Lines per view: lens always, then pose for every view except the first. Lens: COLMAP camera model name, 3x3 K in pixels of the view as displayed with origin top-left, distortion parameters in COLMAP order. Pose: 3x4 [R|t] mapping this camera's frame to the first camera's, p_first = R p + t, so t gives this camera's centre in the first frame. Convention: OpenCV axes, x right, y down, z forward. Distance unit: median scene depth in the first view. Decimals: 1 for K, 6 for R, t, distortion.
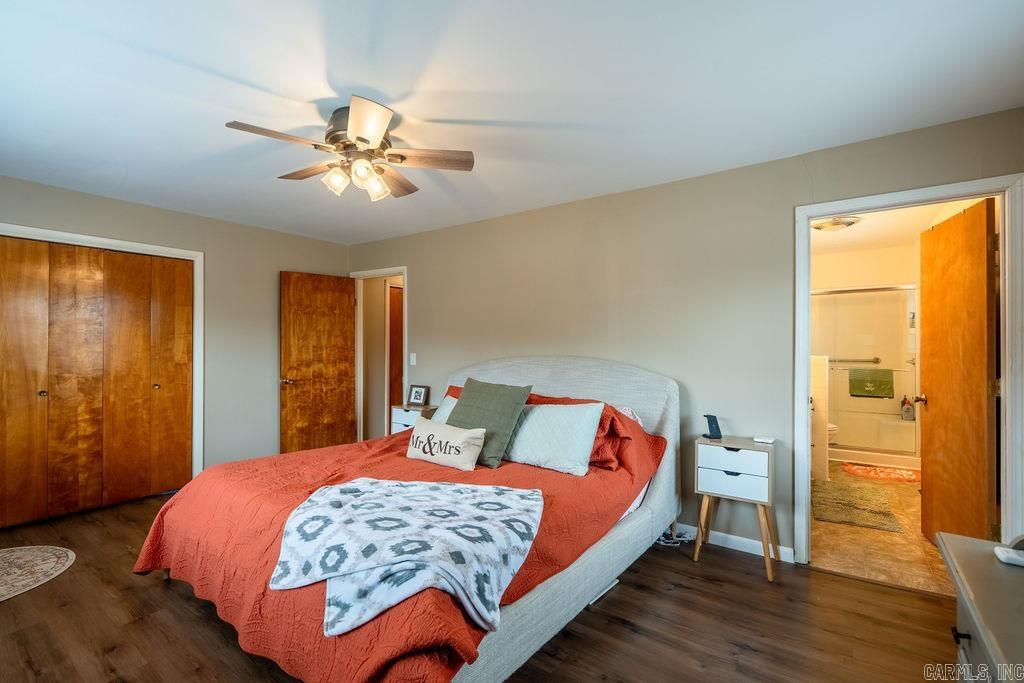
lens RADIAL K [[459.2, 0, 511.3], [0, 459.2, 340.9], [0, 0, 1]] dist [-0.003594, 0.001564]
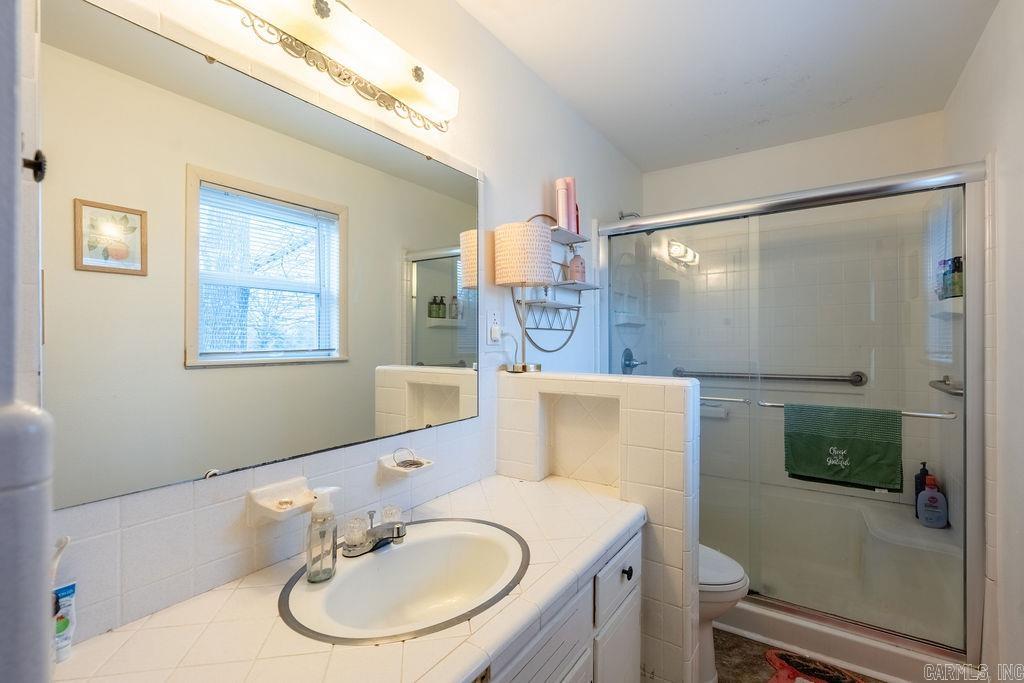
lens RADIAL K [[459.2, 0, 511.3], [0, 459.2, 340.9], [0, 0, 1]] dist [-0.003594, 0.001564]
pose [[0.999788, 0.001215, 0.020540, 0.481878], [-0.001292, 0.999992, 0.003744, 0.005675], [-0.020535, -0.003769, 0.999782, 0.600020]]
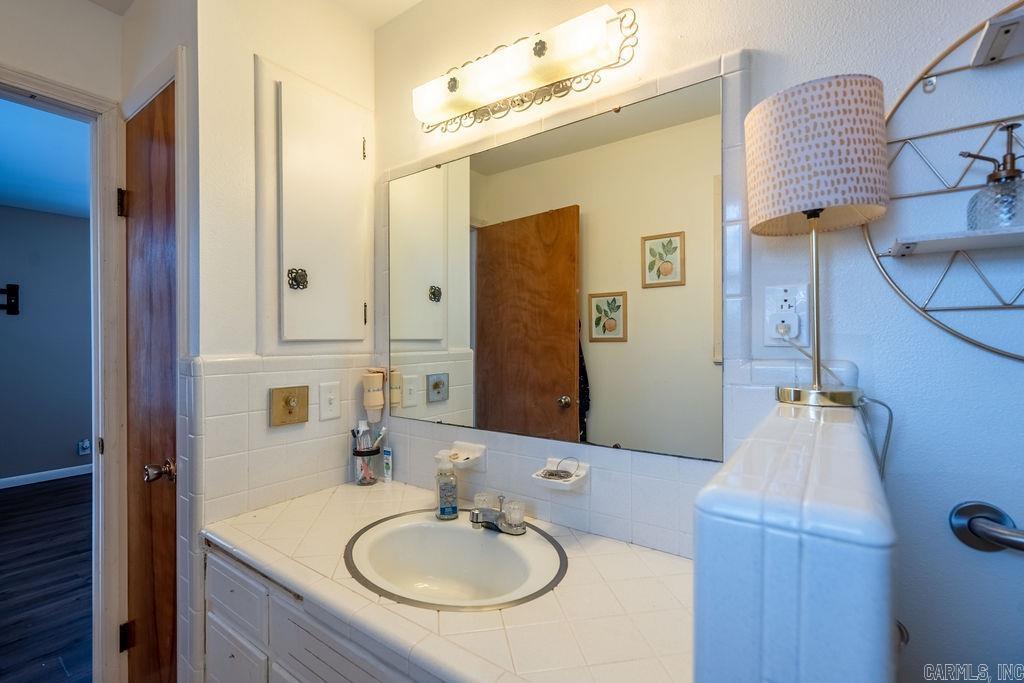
lens RADIAL K [[459.2, 0, 511.3], [0, 459.2, 340.9], [0, 0, 1]] dist [-0.003594, 0.001564]
pose [[-0.005878, 0.005802, -0.999966, 0.940175], [0.007923, 0.999952, 0.005755, 0.005841], [0.999951, -0.007889, -0.005924, 1.191755]]
